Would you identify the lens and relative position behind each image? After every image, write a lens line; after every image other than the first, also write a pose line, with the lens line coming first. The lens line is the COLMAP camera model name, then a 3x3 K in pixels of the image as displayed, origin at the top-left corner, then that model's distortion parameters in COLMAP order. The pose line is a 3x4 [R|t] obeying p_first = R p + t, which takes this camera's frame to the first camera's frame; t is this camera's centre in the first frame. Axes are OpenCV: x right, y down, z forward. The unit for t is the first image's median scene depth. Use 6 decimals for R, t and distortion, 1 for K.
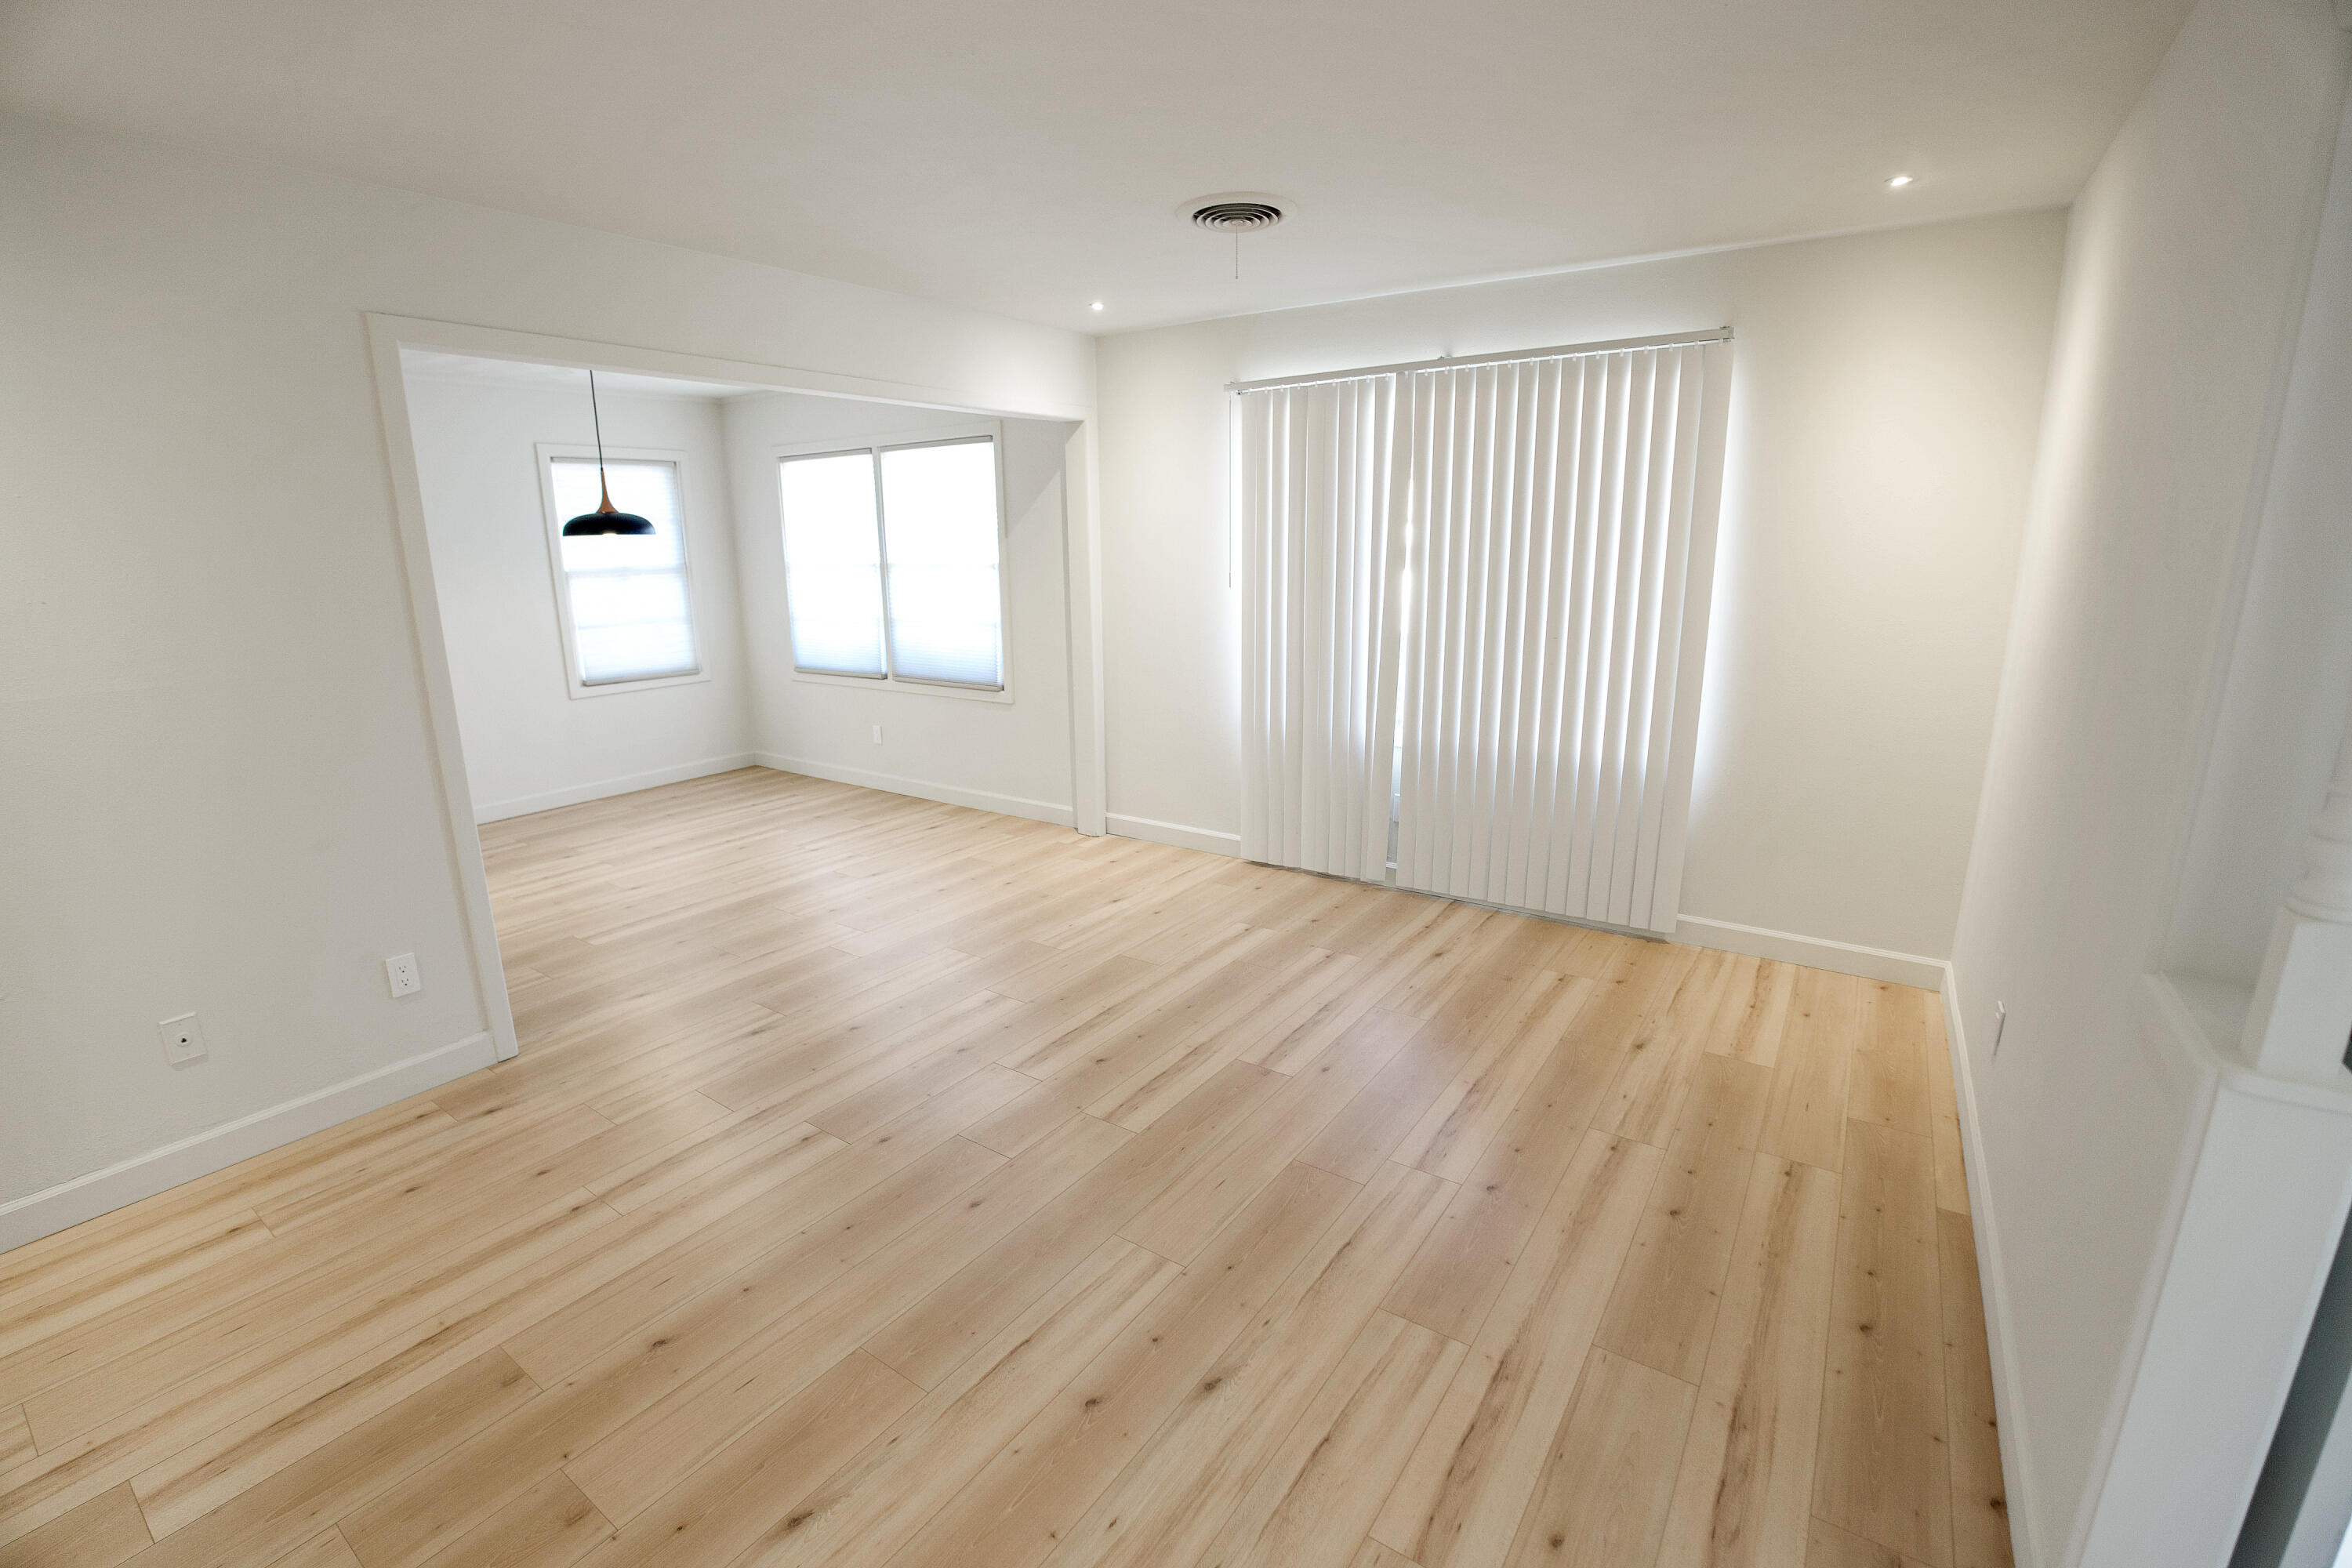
lens RADIAL K [[1013.1, 0, 1176.0], [0, 1013.1, 784.0], [0, 0, 1]] dist [-0.063415, 0.011819]
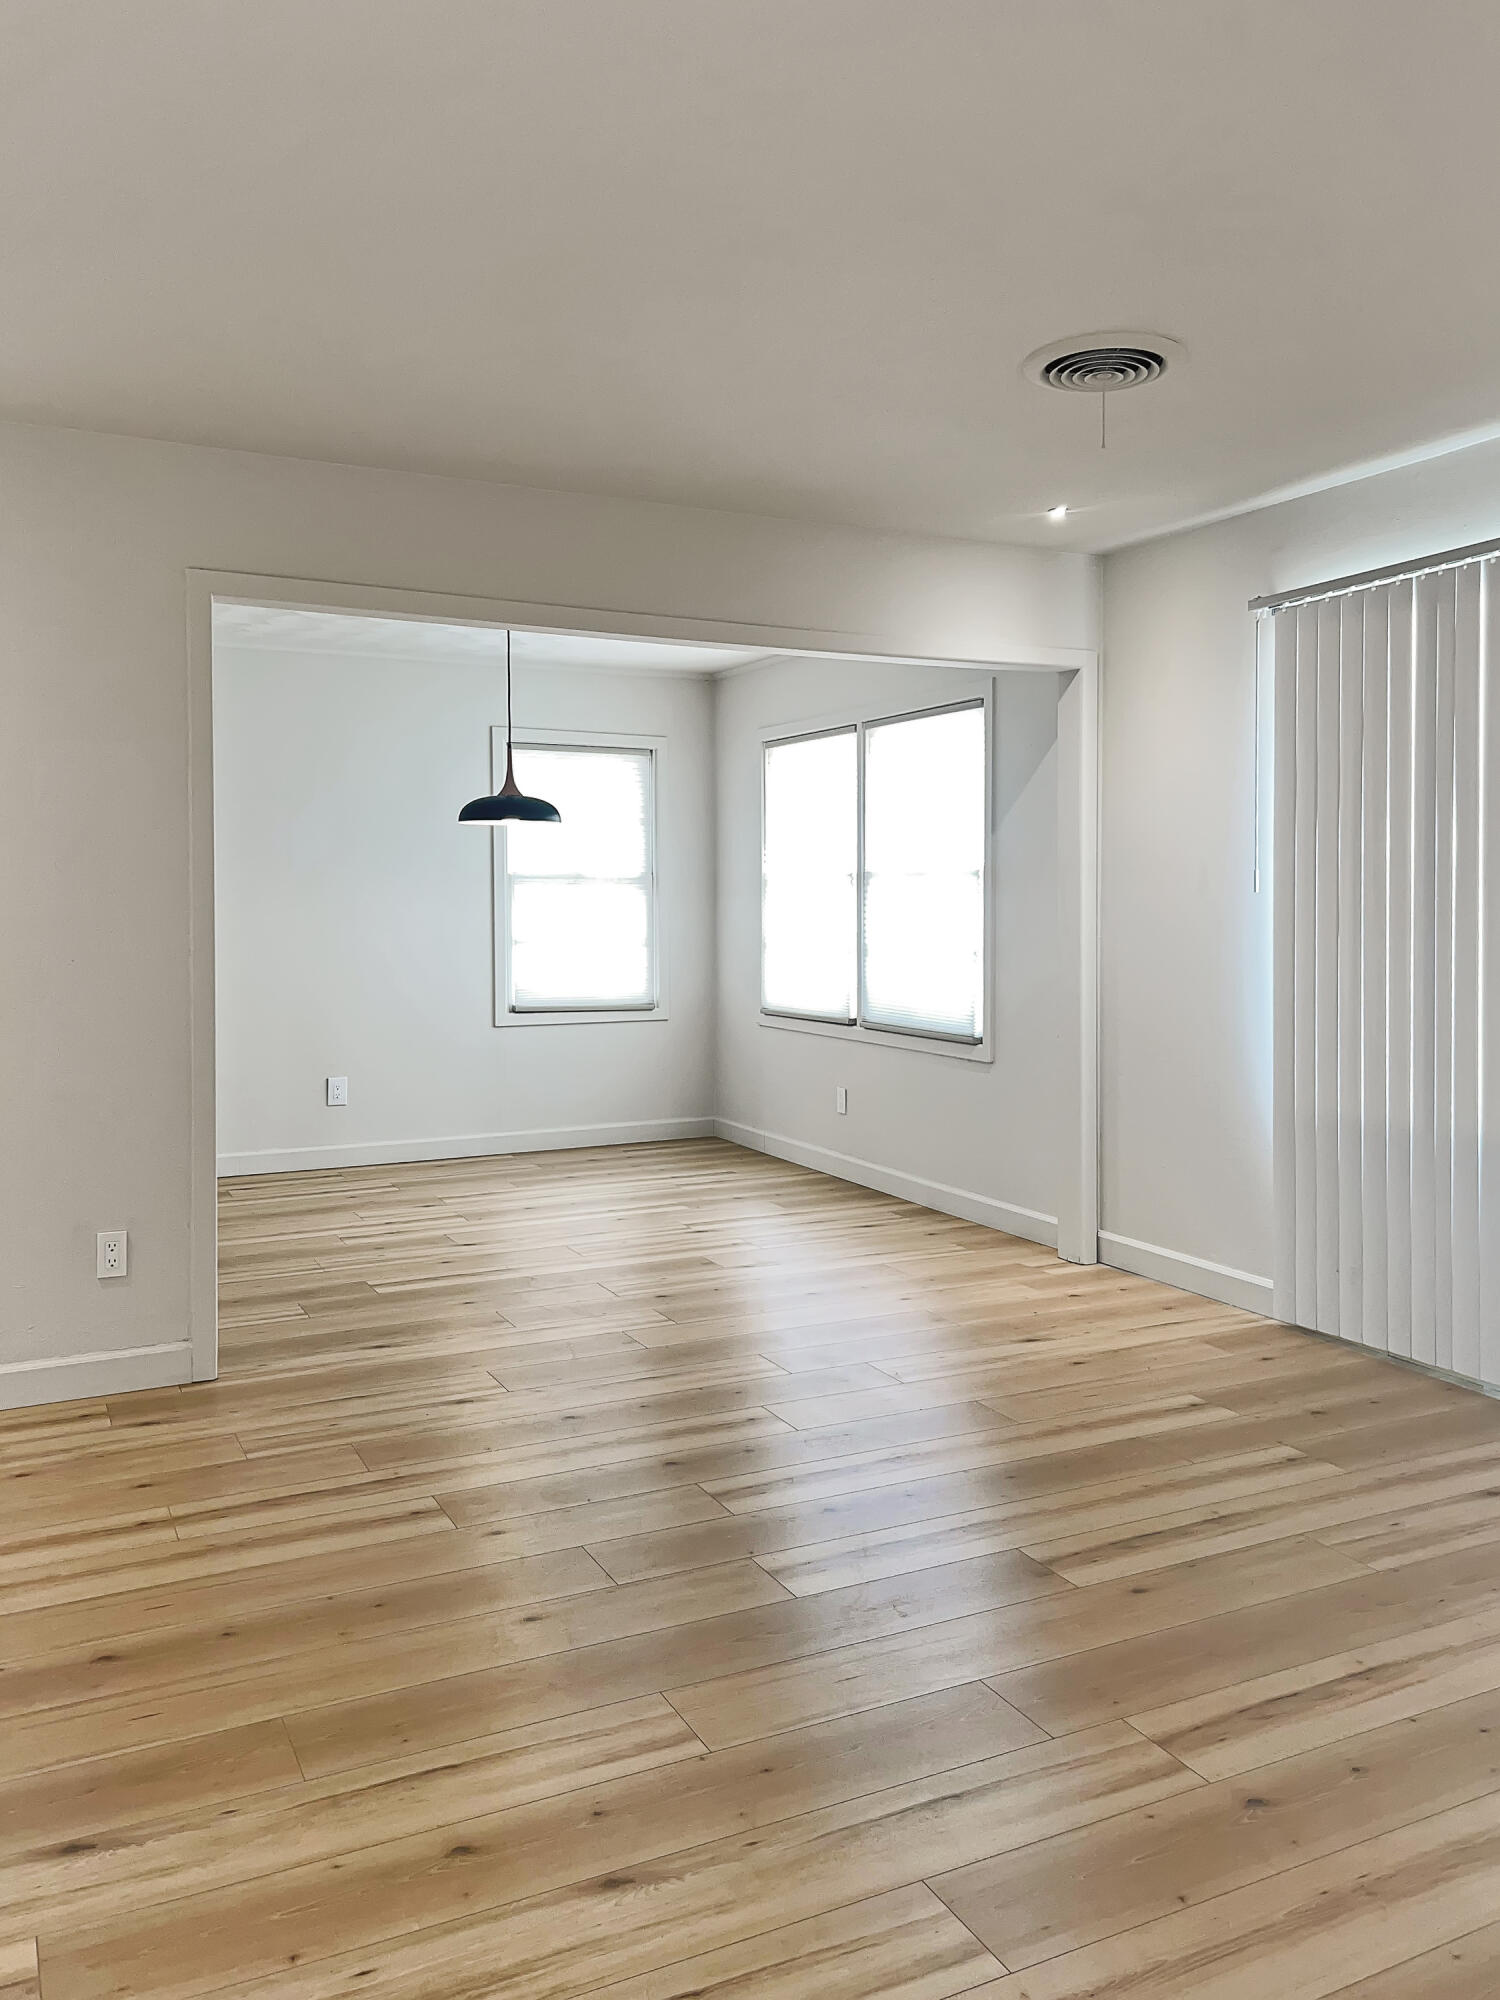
lens RADIAL K [[1536.3, 0, 831.7], [0, 1536.3, 978.6], [0, 0, 1]] dist [0.056628, -0.068231]
pose [[0.890198, 0.035164, -0.454214, 0.242962], [-0.120067, 0.979877, -0.159455, 0.051193], [0.439466, 0.196483, 0.876507, -0.008733]]
